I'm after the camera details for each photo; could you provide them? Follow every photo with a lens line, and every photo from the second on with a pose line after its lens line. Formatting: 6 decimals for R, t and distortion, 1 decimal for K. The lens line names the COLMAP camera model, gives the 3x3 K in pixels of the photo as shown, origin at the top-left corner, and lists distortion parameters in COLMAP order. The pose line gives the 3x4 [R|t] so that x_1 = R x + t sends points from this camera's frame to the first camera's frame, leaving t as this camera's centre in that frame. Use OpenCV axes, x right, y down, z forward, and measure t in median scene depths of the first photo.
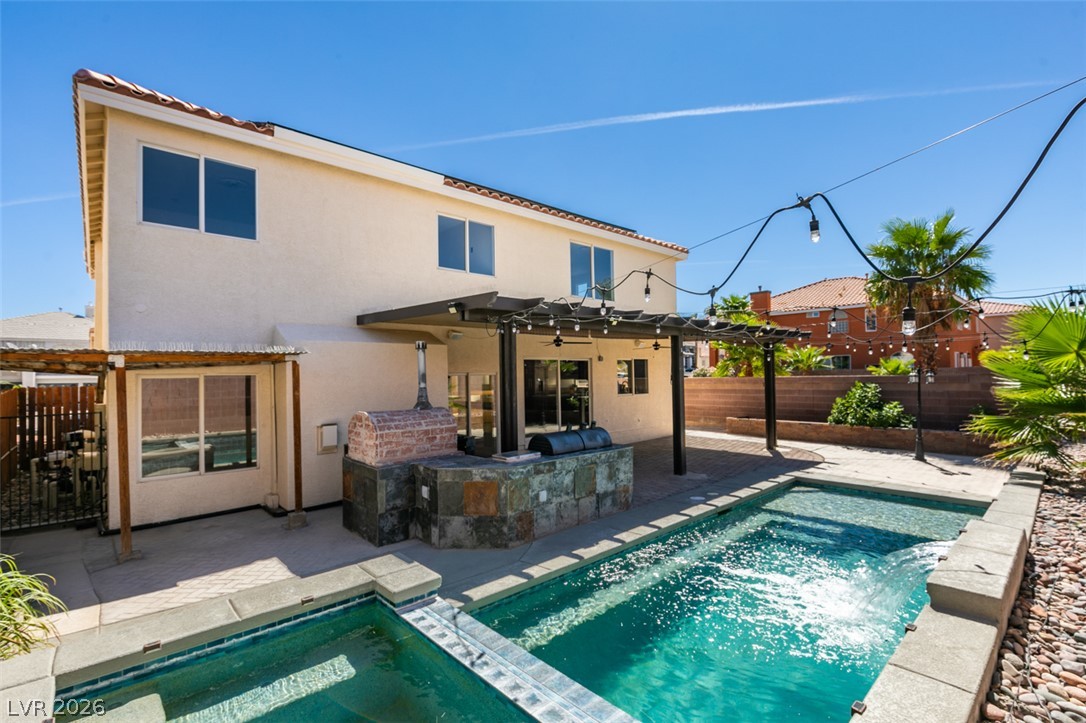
lens RADIAL K [[505.7, 0, 543.0], [0, 505.7, 361.5], [0, 0, 1]] dist [-0.001538, -0.000303]
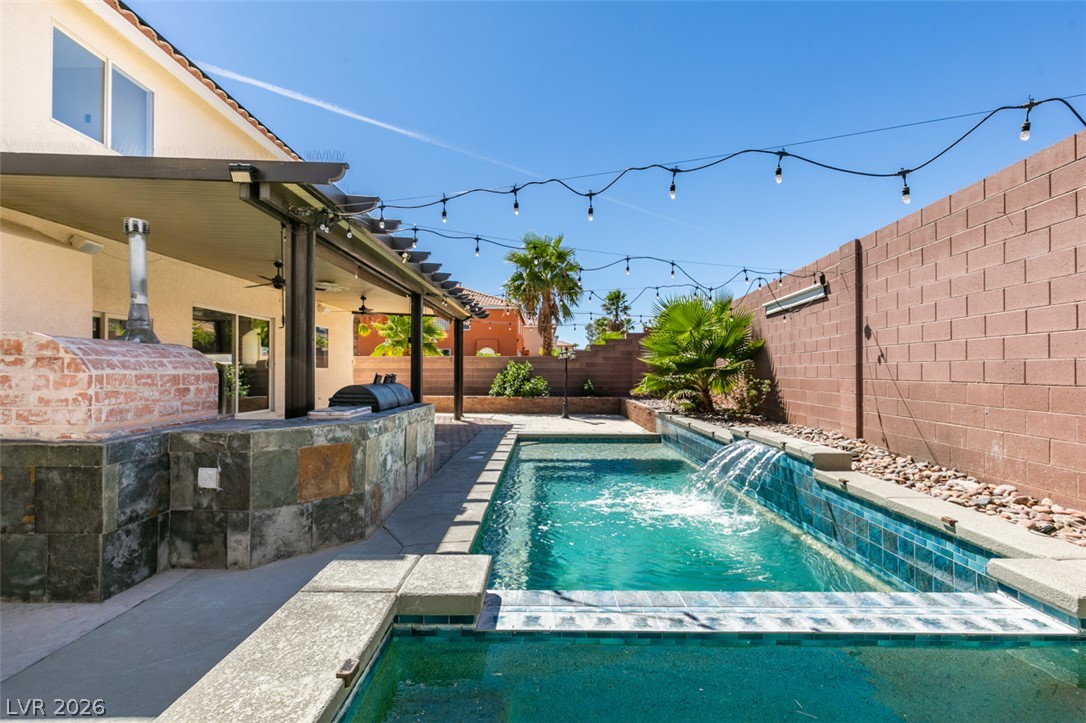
lens RADIAL K [[490.0, 0, 542.8], [0, 490.0, 367.3], [0, 0, 1]] dist [0.000075, -0.000399]
pose [[0.666654, 0.024709, 0.744957, -0.393760], [-0.030296, 0.999523, -0.006041, 0.127173], [-0.744751, -0.018541, 0.667085, 0.361053]]
